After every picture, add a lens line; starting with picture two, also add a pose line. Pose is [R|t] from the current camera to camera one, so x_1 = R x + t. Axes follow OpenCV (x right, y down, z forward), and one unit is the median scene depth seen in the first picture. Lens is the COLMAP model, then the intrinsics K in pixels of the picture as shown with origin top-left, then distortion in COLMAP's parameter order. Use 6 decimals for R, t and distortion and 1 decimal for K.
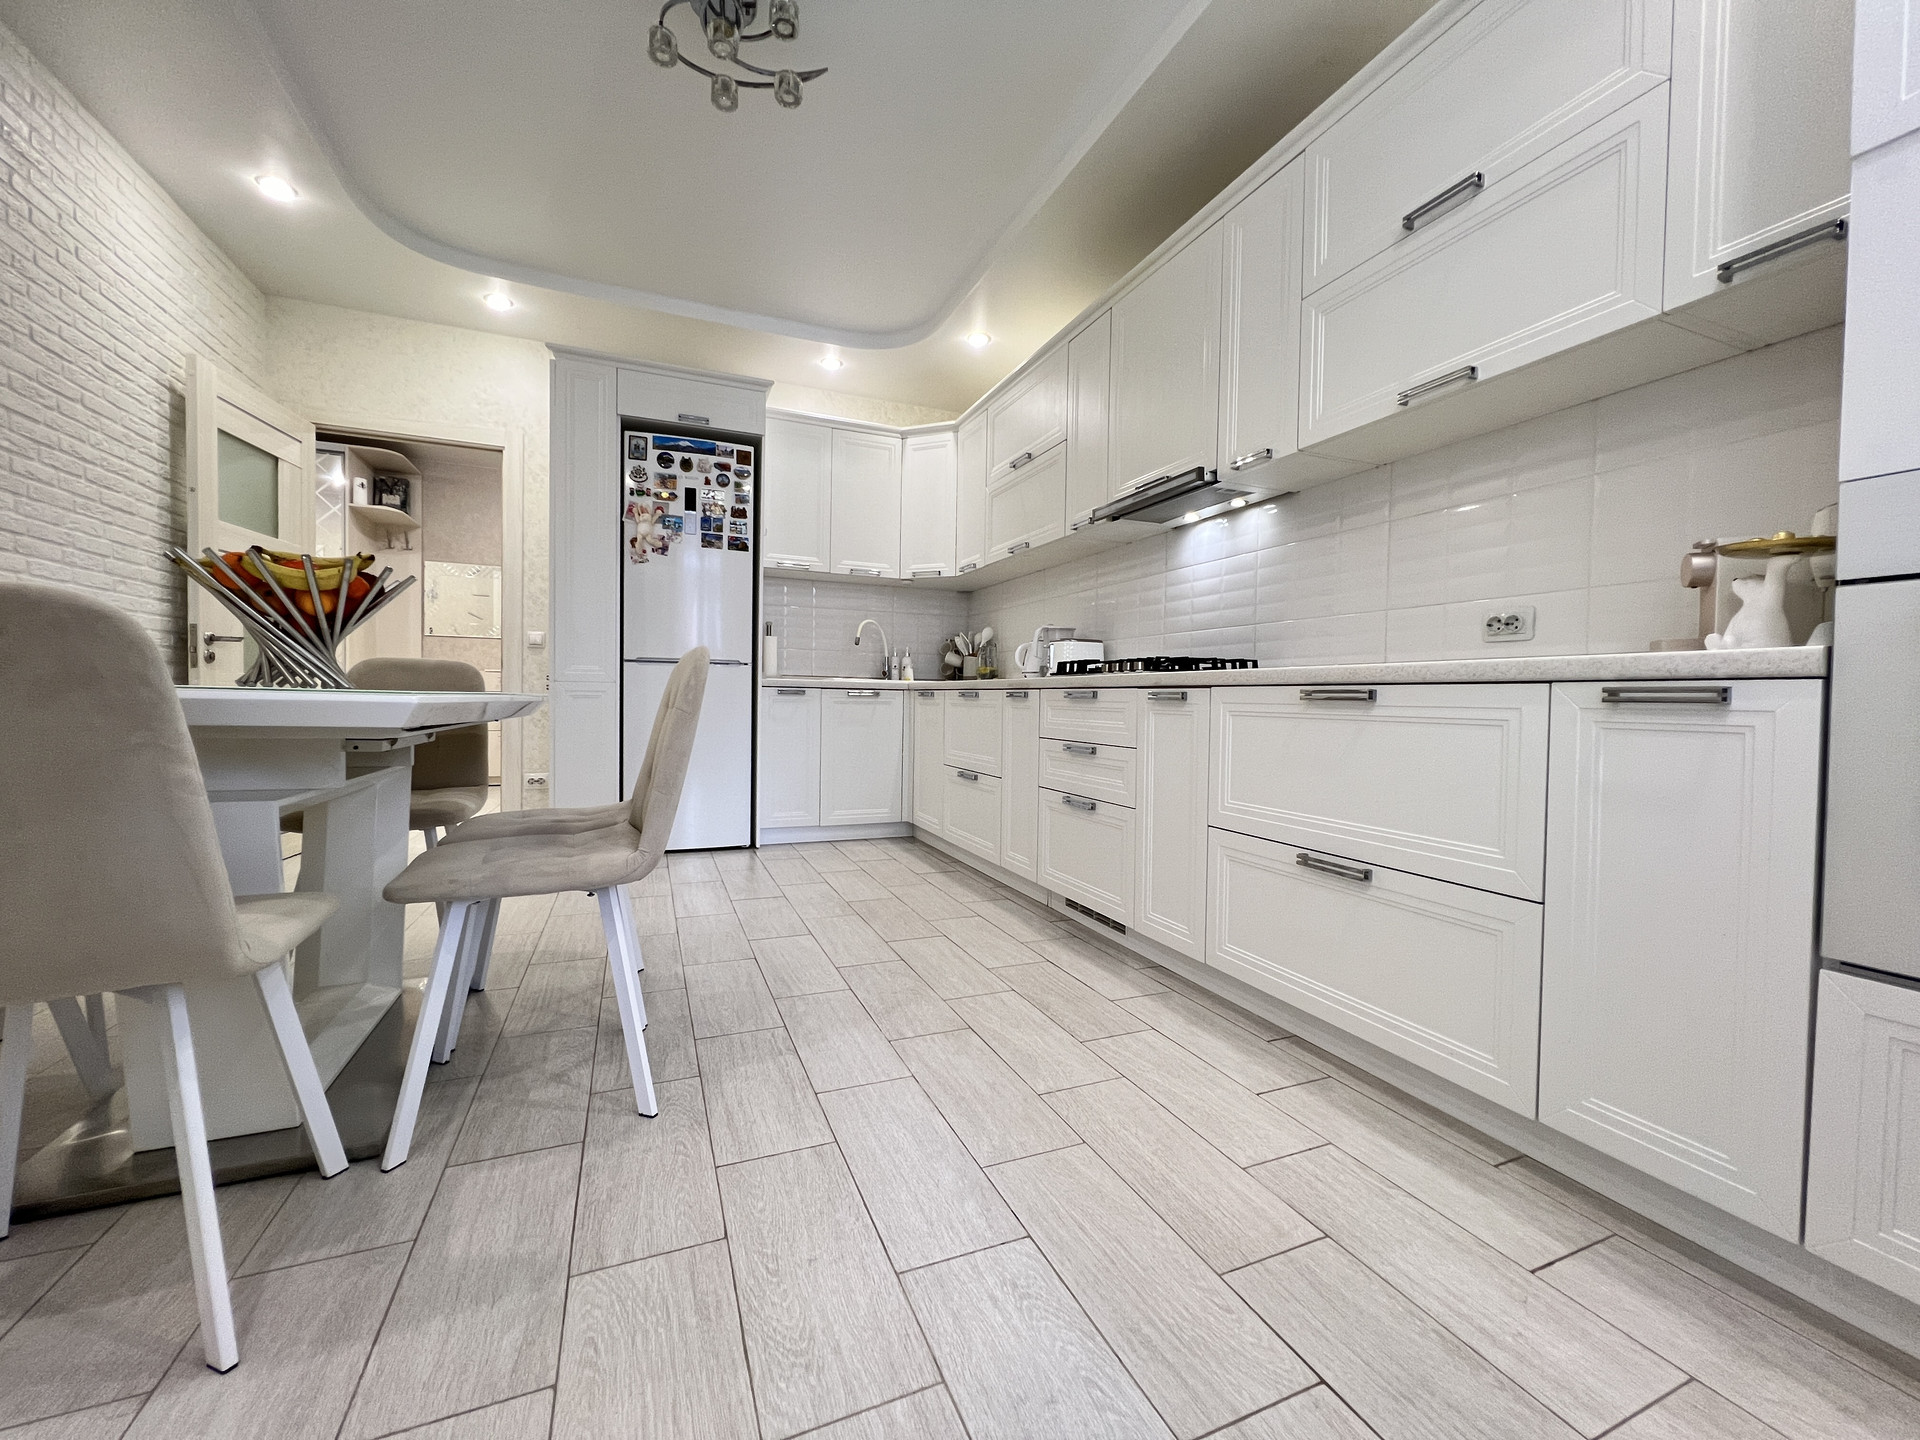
lens RADIAL K [[768.4, 0, 964.7], [0, 768.4, 719.5], [0, 0, 1]] dist [0.001278, 0.000066]
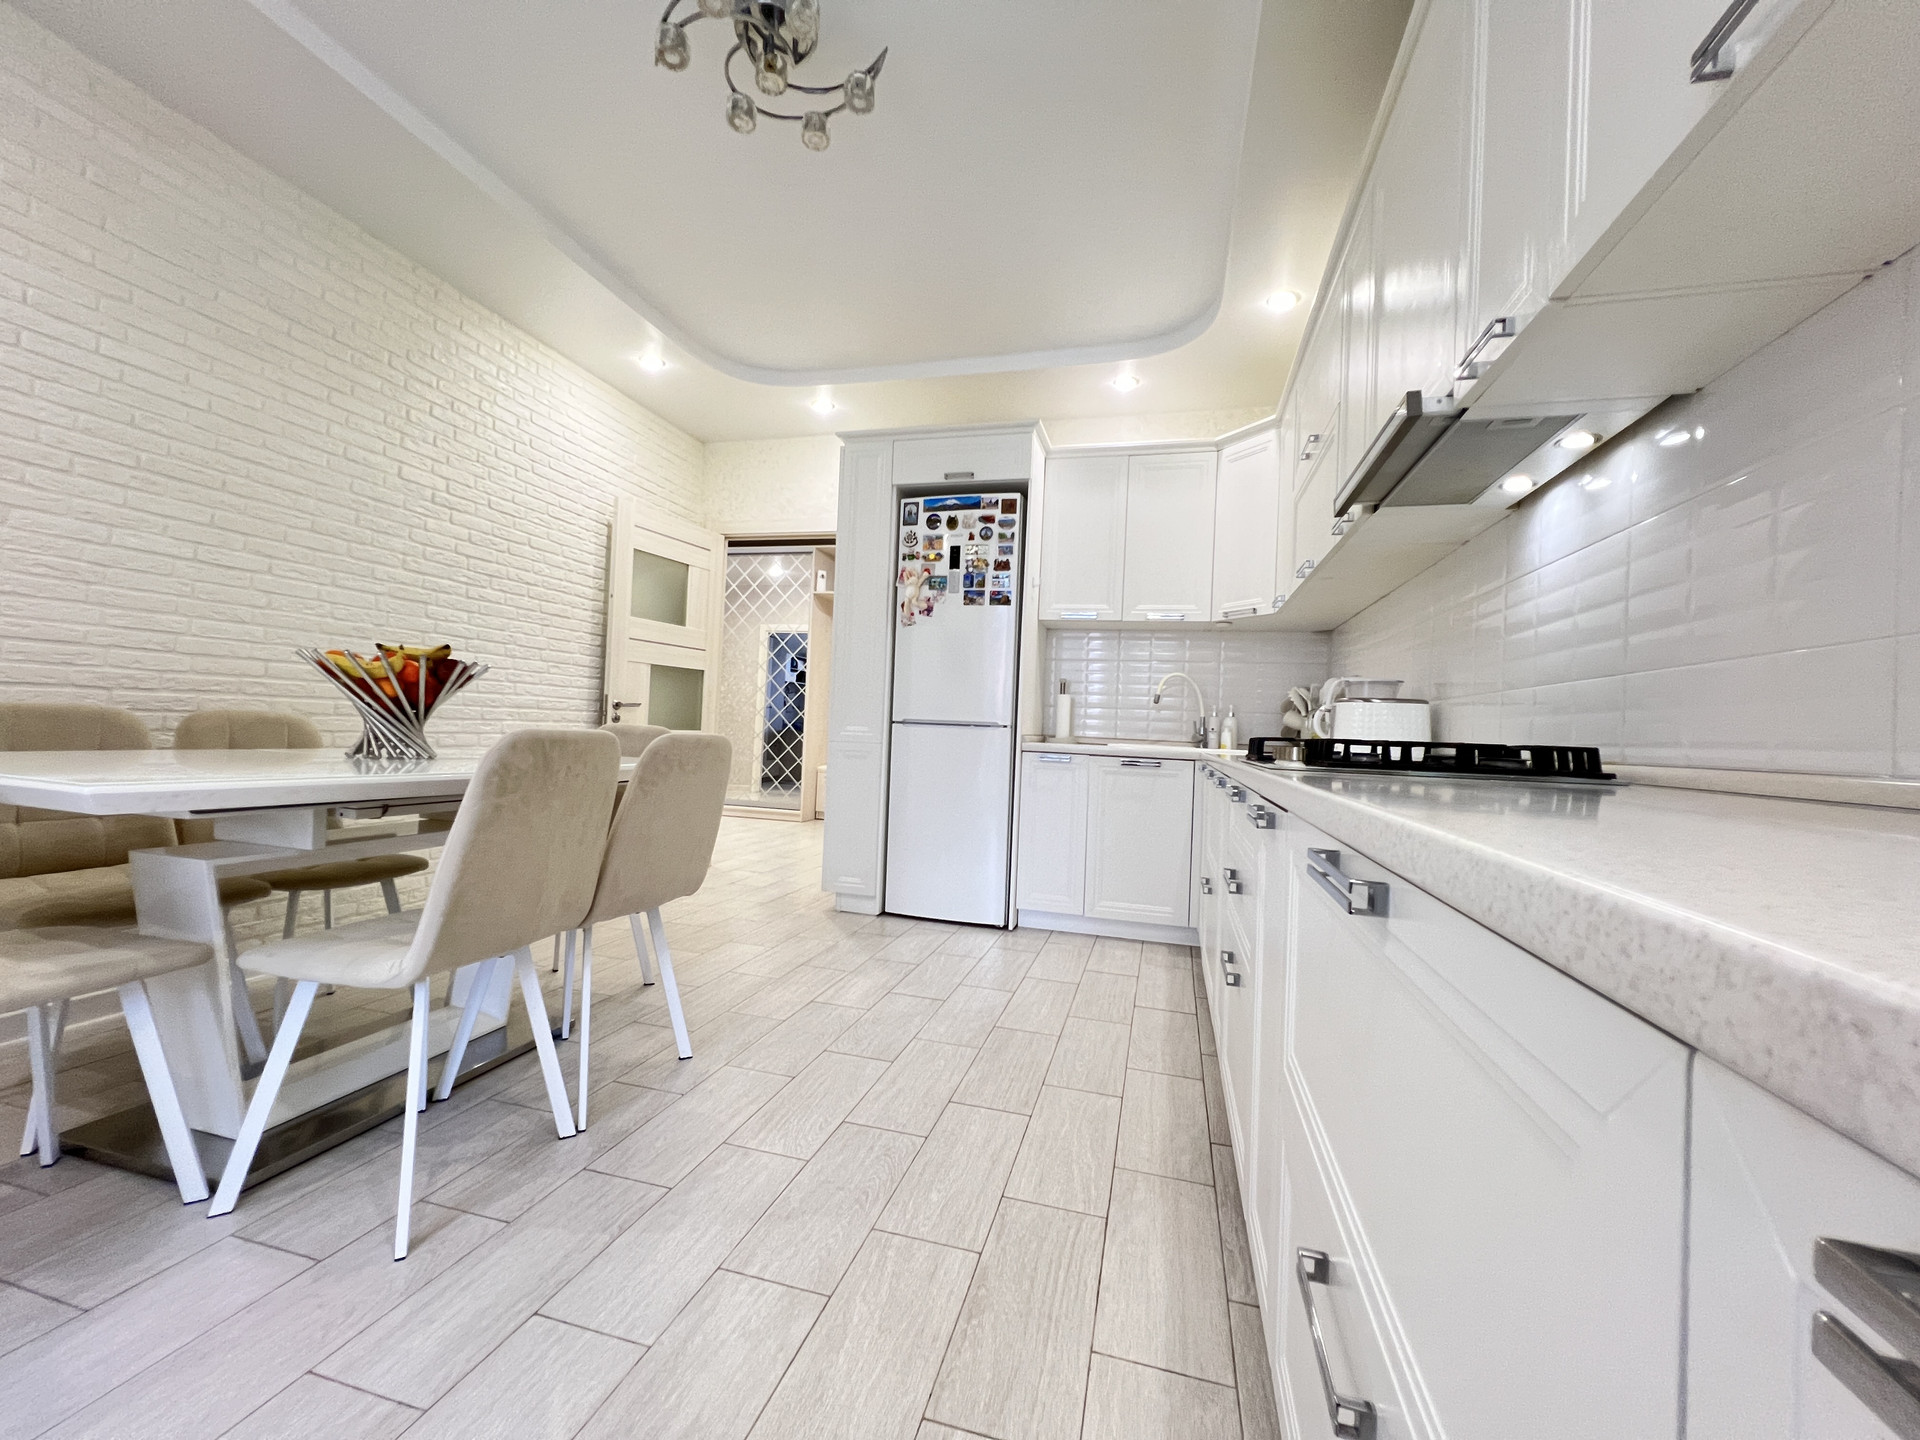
lens RADIAL K [[768.4, 0, 963.6], [0, 768.4, 719.7], [0, 0, 1]] dist [0.001278, 0.000066]
pose [[0.788355, 0.009334, -0.615150, 0.255651], [-0.047555, 0.997818, -0.045805, -0.037983], [0.613380, 0.065364, 0.787079, 0.258217]]
